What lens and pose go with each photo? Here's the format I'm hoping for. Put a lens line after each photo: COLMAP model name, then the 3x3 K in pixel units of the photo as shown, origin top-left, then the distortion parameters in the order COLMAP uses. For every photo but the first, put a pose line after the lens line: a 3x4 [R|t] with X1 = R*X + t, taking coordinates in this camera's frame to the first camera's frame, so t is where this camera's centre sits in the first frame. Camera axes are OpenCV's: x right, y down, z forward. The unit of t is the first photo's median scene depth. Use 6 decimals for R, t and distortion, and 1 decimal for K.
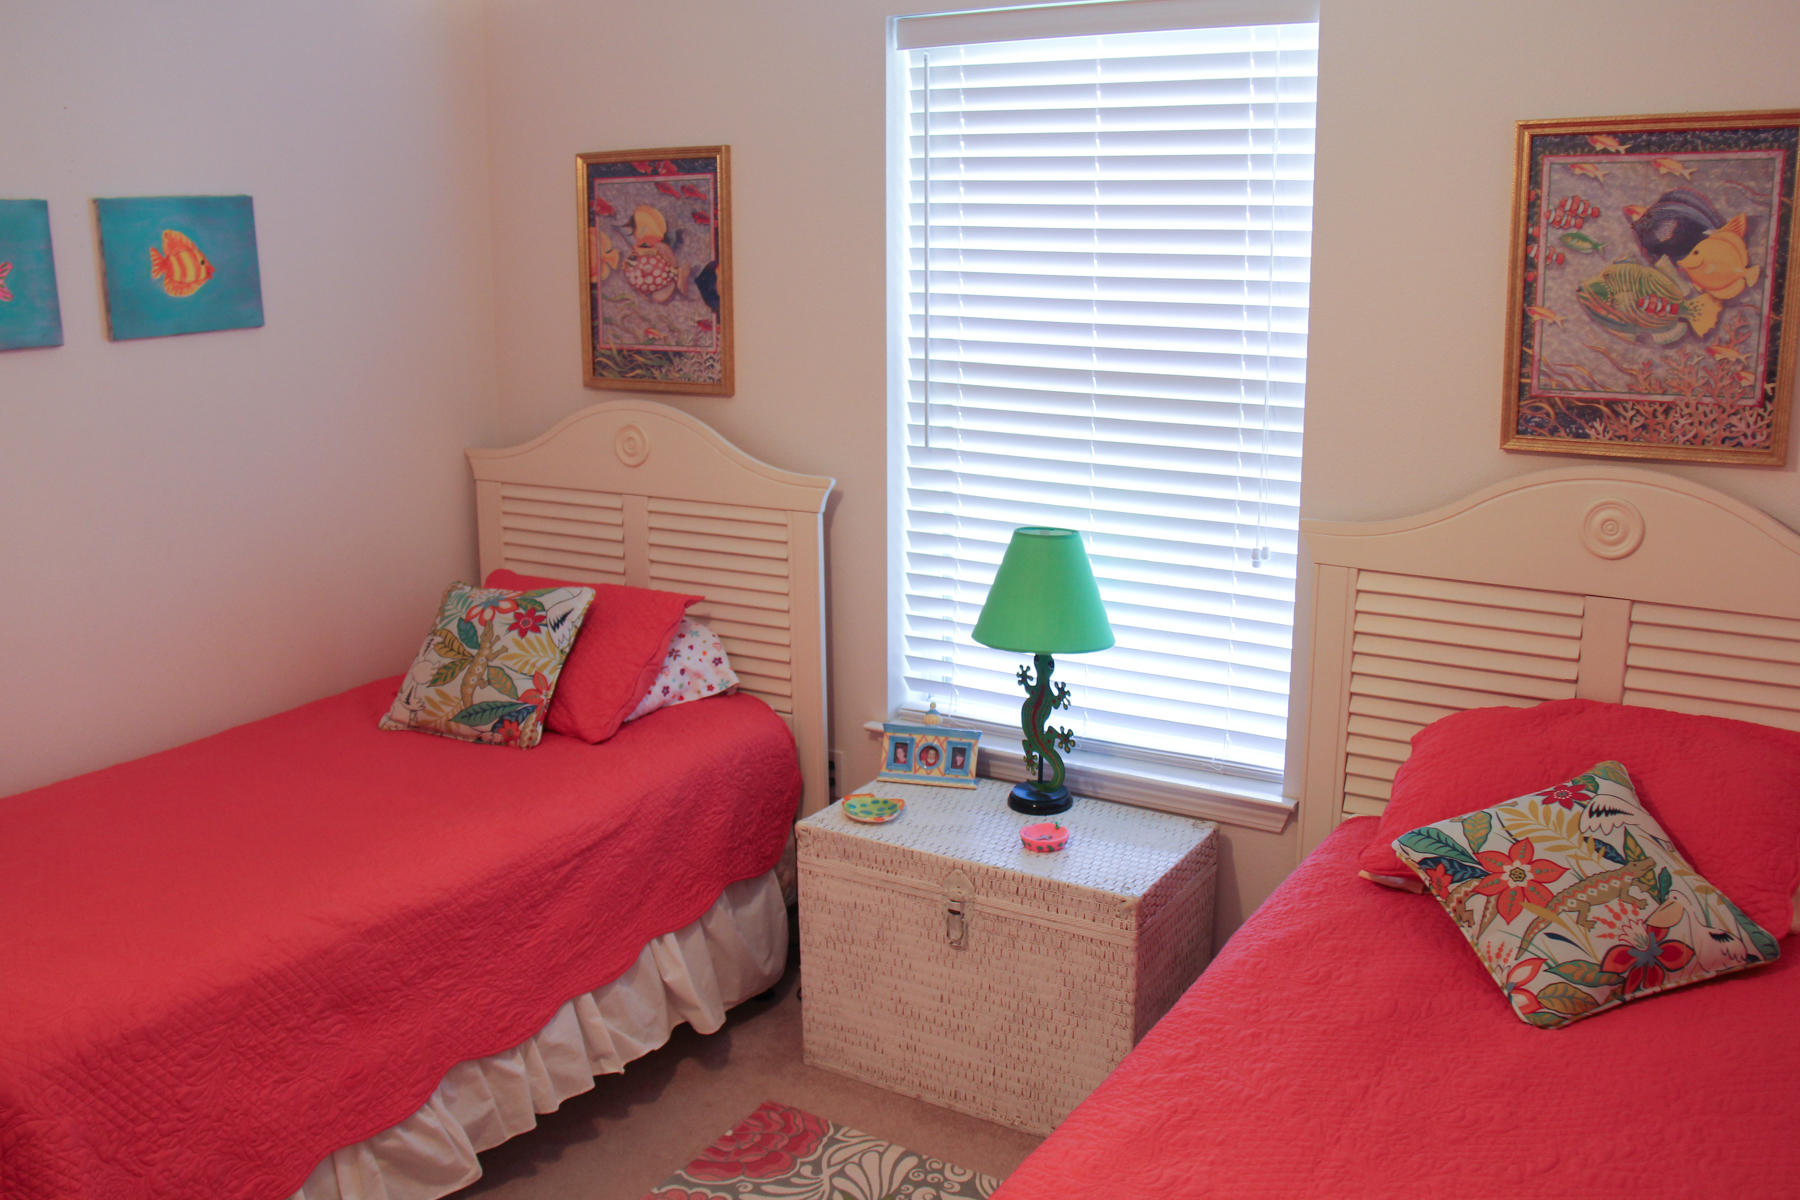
lens RADIAL K [[1542.7, 0, 902.1], [0, 1542.7, 594.6], [0, 0, 1]] dist [-0.174456, 0.149361]
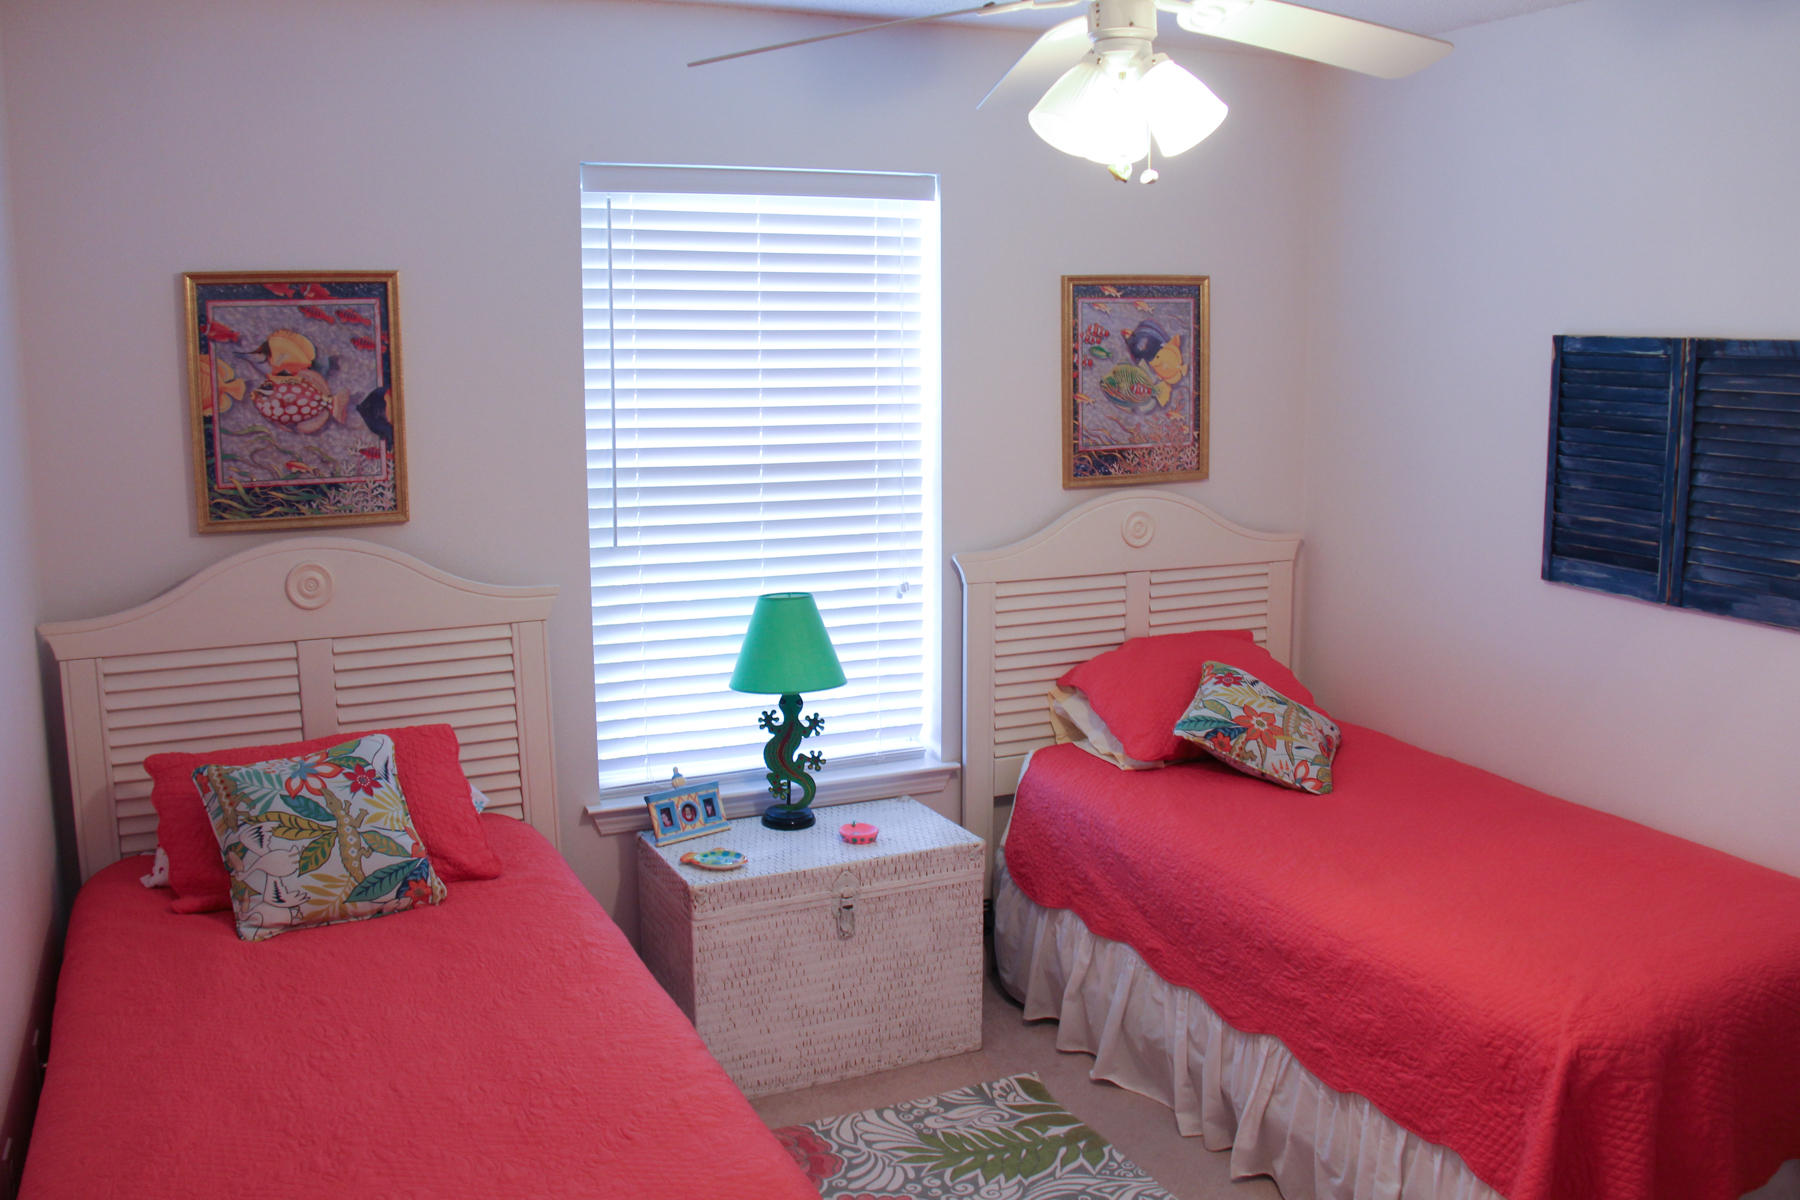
lens RADIAL K [[1542.7, 0, 904.5], [0, 1542.7, 597.5], [0, 0, 1]] dist [-0.174456, 0.149361]
pose [[0.561963, -0.137116, 0.815718, -0.846210], [0.192091, 0.980838, 0.032536, -0.060682], [-0.804549, 0.138408, 0.577533, 0.215665]]
